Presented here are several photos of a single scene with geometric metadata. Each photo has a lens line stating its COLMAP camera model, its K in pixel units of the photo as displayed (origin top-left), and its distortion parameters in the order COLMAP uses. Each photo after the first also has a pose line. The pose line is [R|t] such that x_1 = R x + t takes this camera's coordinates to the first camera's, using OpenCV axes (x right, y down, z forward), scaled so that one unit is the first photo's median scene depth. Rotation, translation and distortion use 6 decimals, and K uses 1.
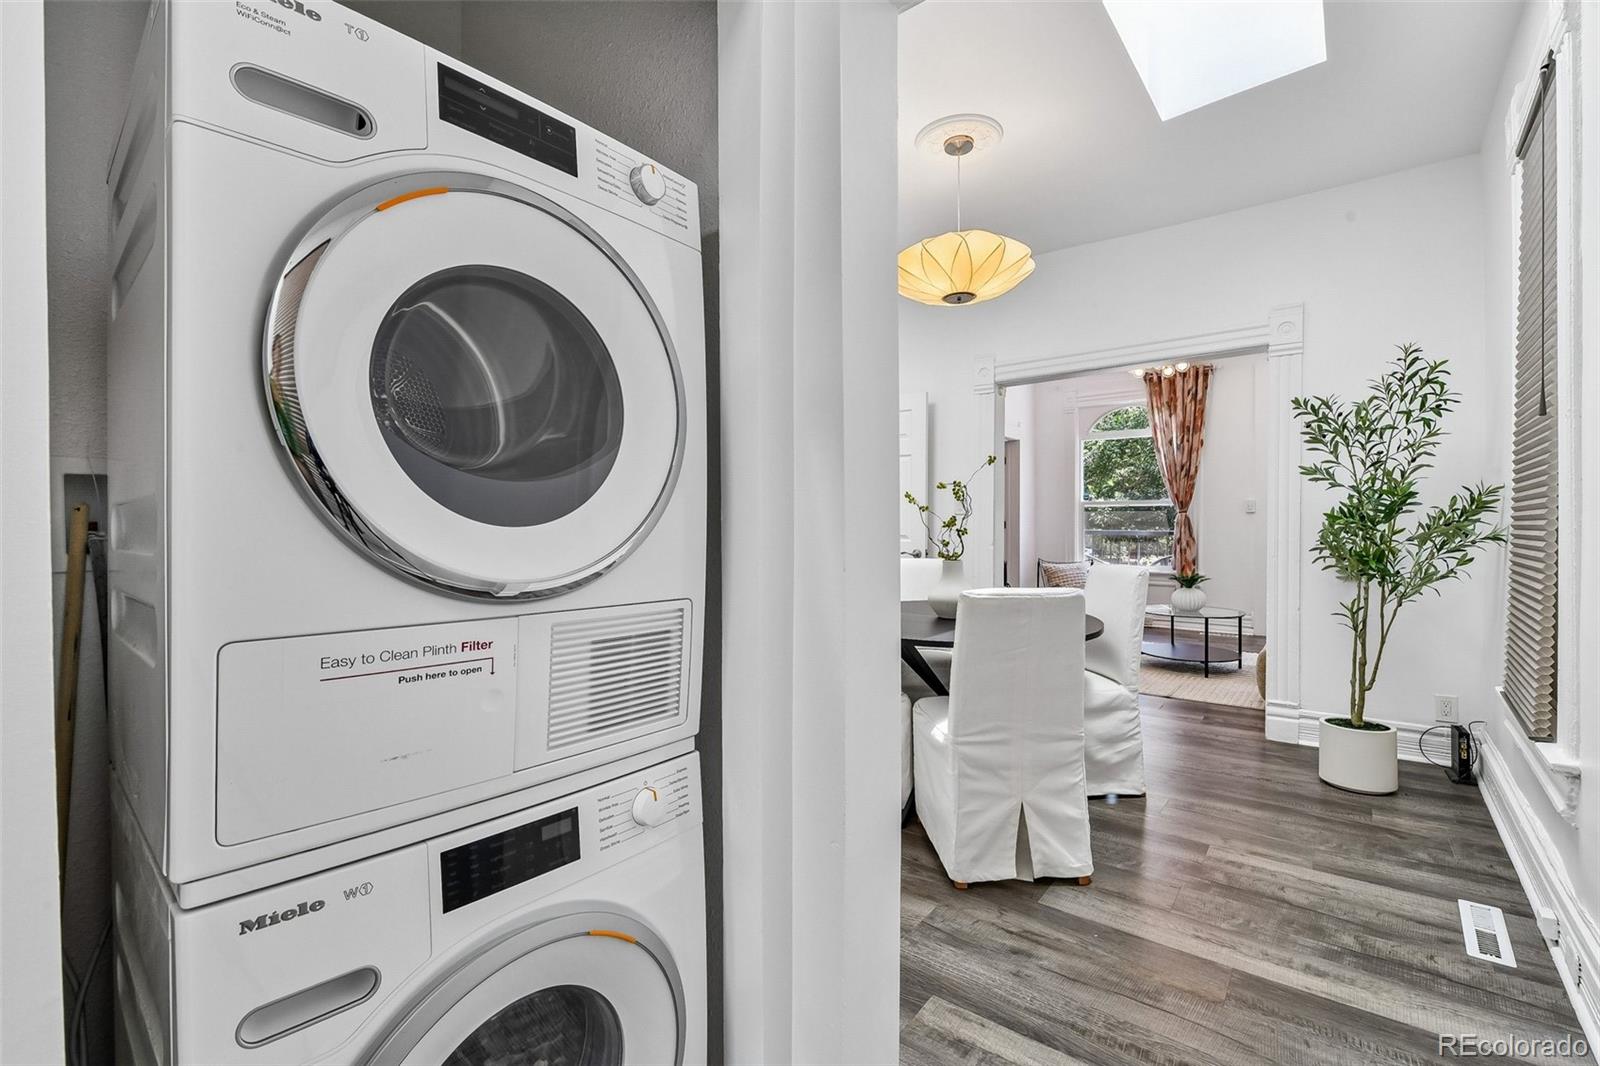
lens RADIAL K [[689.8, 0, 810.2], [0, 689.8, 532.3], [0, 0, 1]] dist [-0.000501, -0.000308]
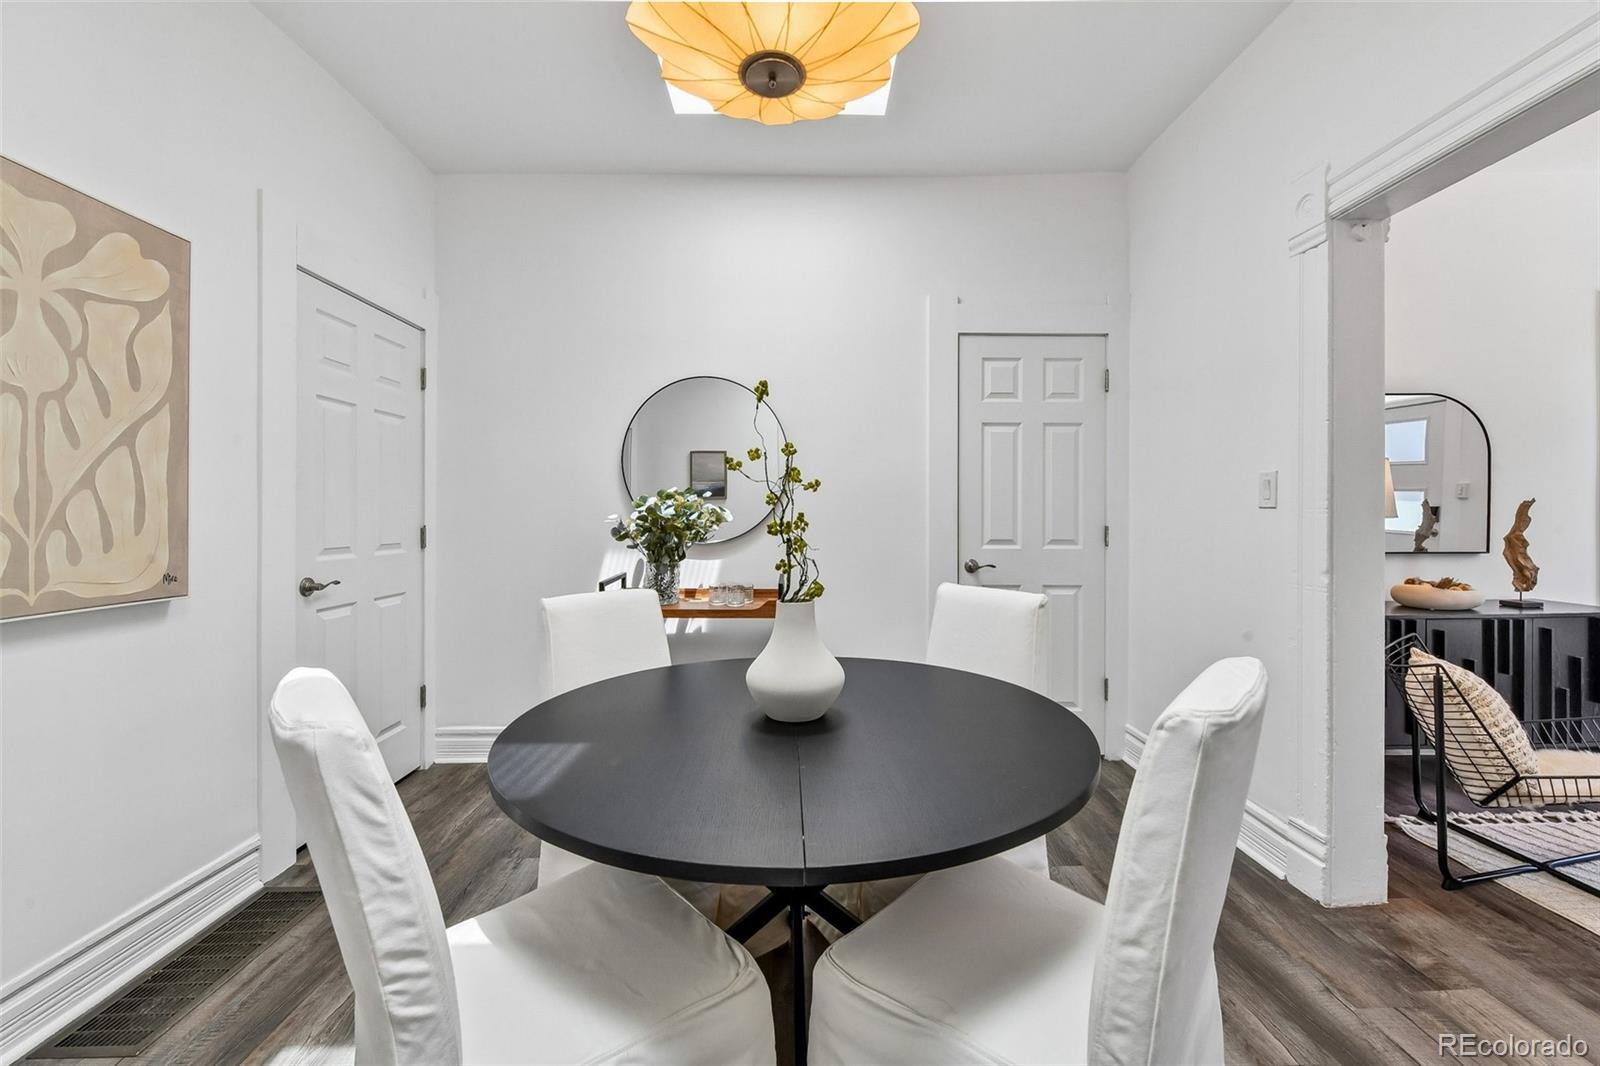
lens RADIAL K [[640.5, 0, 801.9], [0, 640.5, 518.0], [0, 0, 1]] dist [-0.006670, -0.000578]
pose [[0.630190, 0.002443, -0.776437, 0.575316], [-0.013188, 0.999884, -0.007558, -0.016842], [0.776329, 0.015003, 0.630149, 0.715317]]
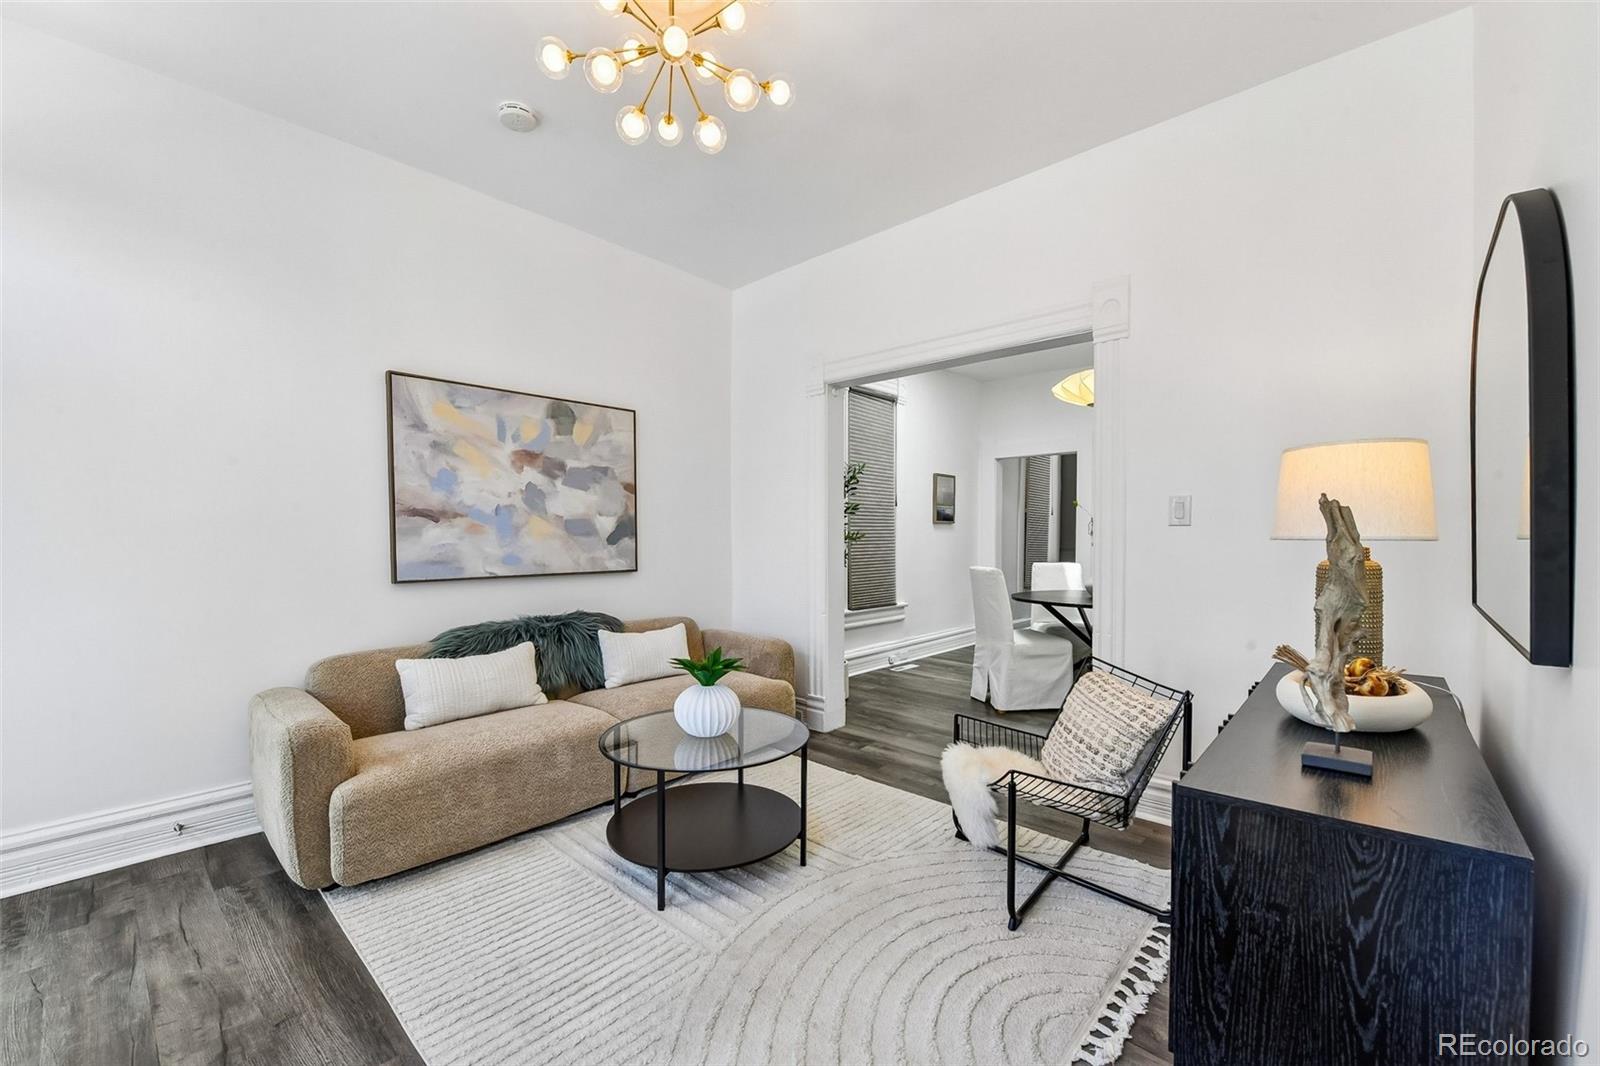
lens RADIAL K [[640.8, 0, 809.4], [0, 640.8, 550.0], [0, 0, 1]] dist [-0.011300, -0.000326]
pose [[-0.998357, 0.003443, 0.057202, 0.809853], [0.005661, 0.999236, 0.038663, -0.051322], [-0.057026, 0.038923, -0.997614, 2.557136]]
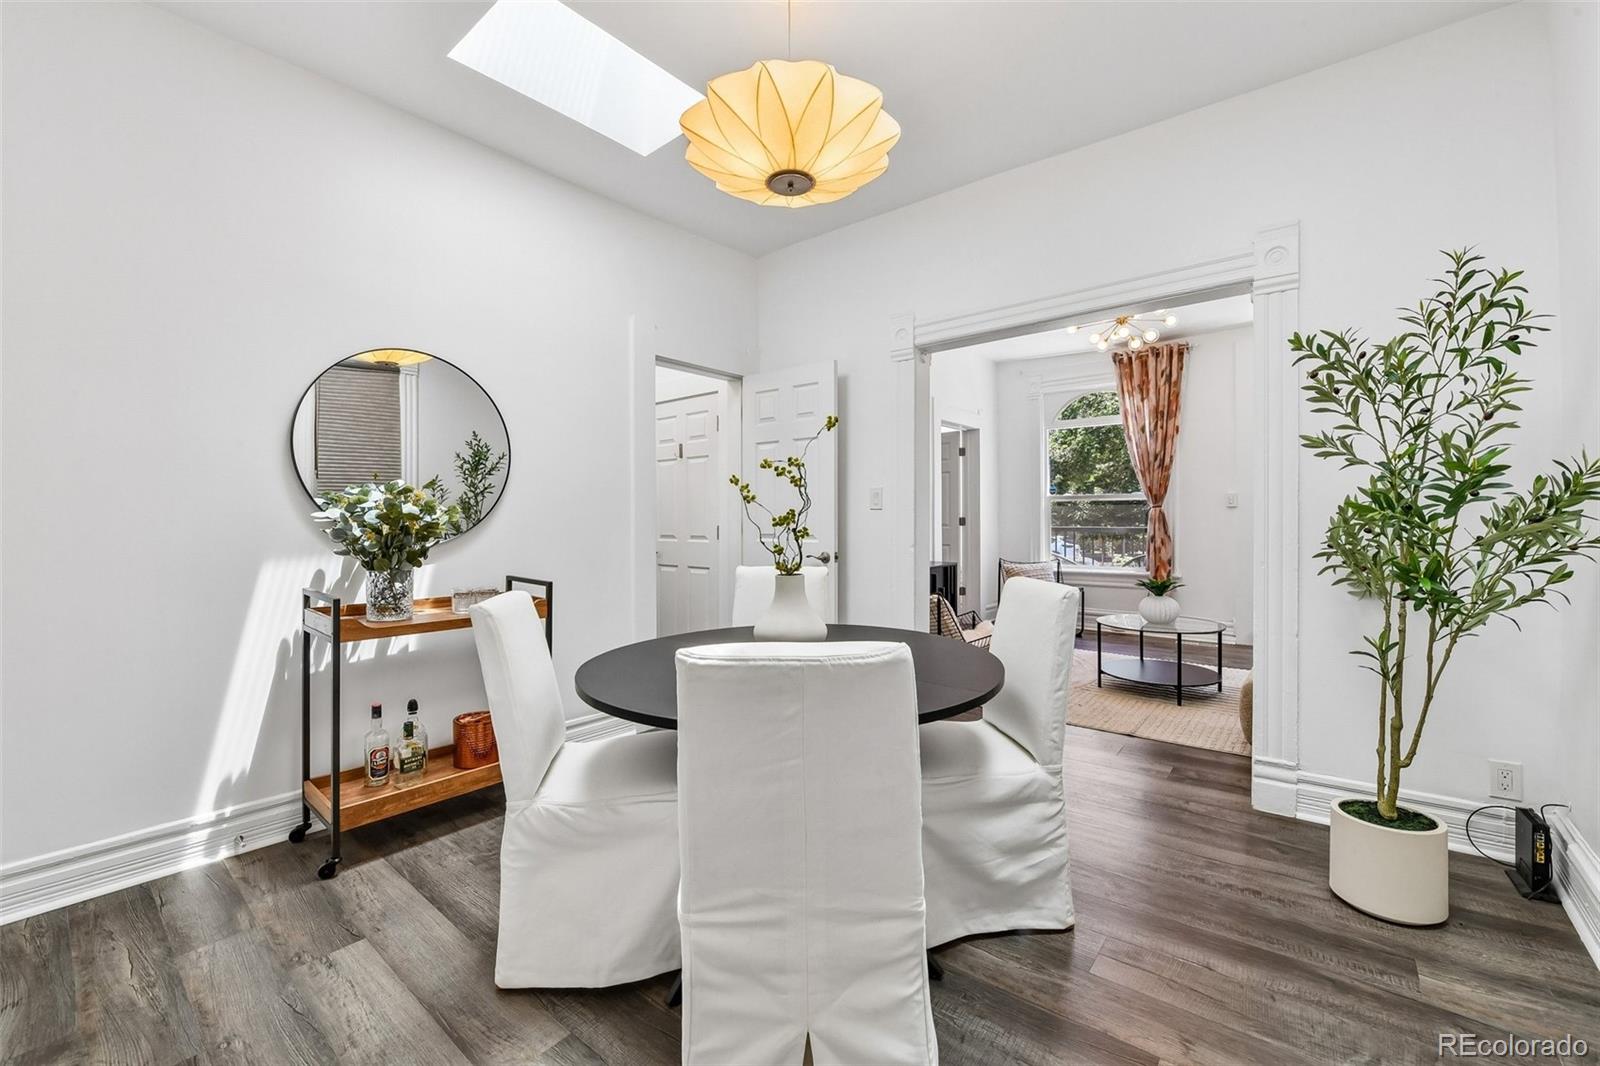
lens RADIAL K [[648.3, 0, 809.3], [0, 648.3, 525.7], [0, 0, 1]] dist [-0.017084, -0.000777]
pose [[0.999901, -0.003251, -0.013705, 0.236458], [0.003182, 0.999982, -0.004995, -0.004573], [0.013721, 0.004951, 0.999894, 0.367786]]
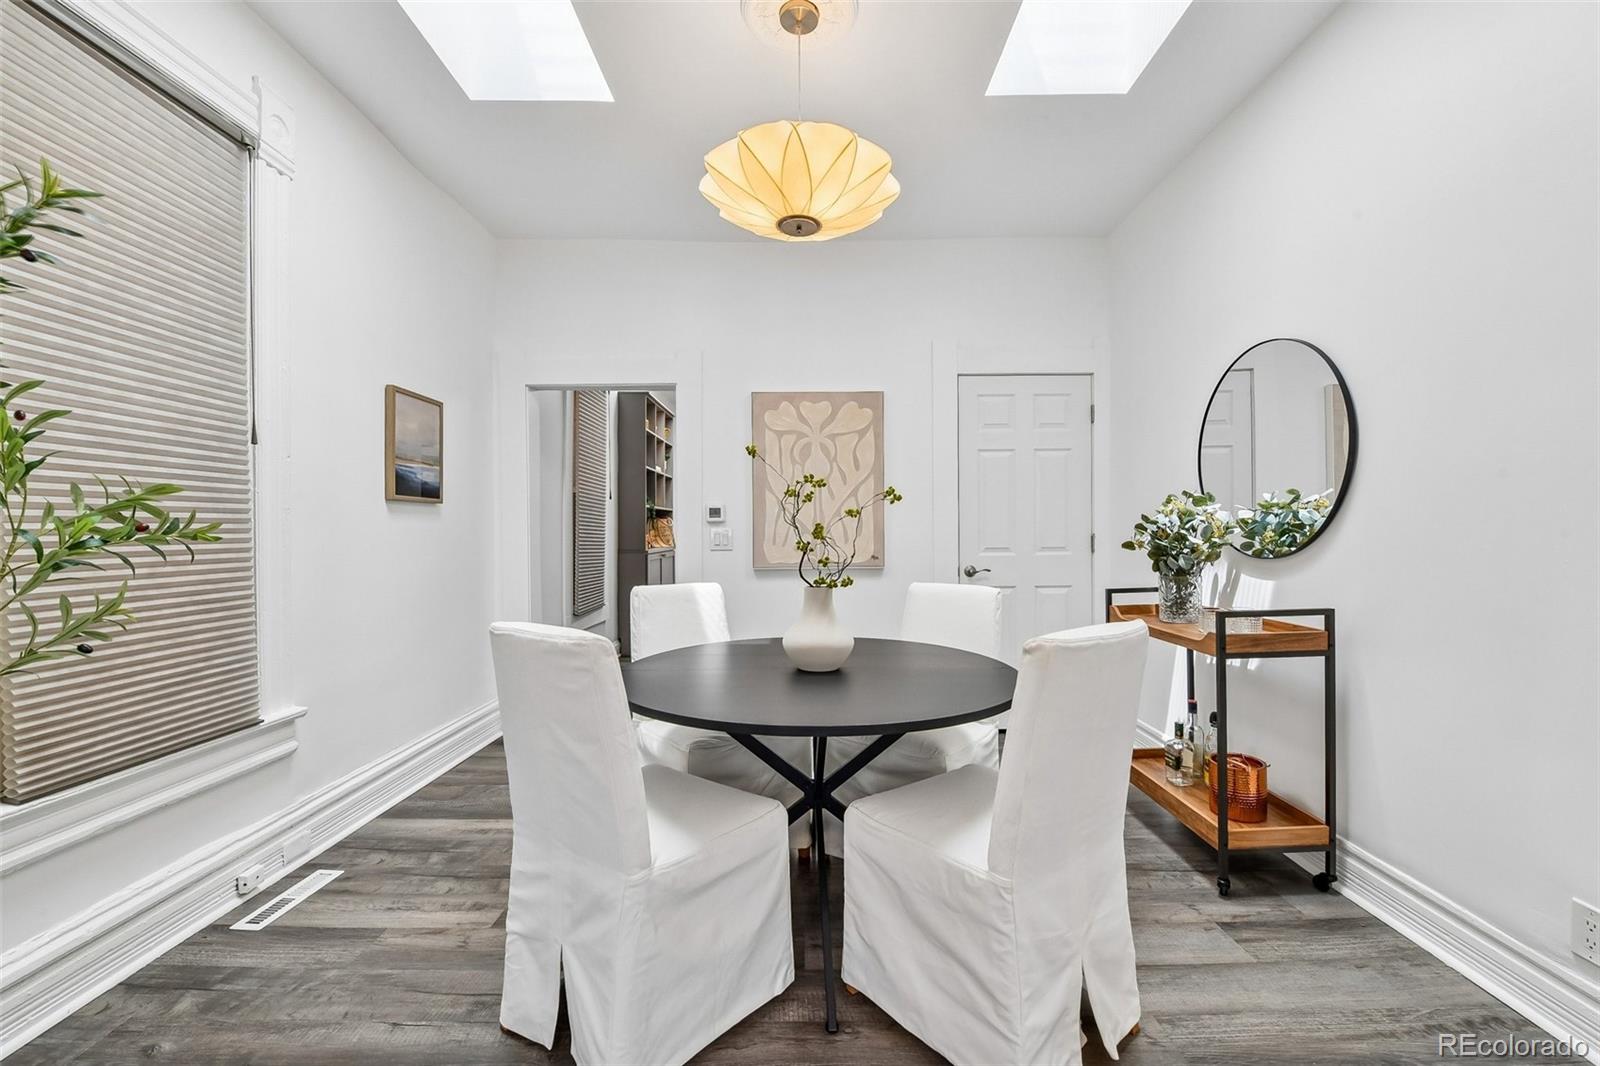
lens RADIAL K [[647.1, 0, 810.3], [0, 647.1, 536.9], [0, 0, 1]] dist [-0.007785, -0.000215]
pose [[-0.780888, 0.012716, -0.624542, 0.625980], [-0.002162, 0.999732, 0.023058, -0.026101], [0.624667, 0.019356, -0.780651, 1.518285]]
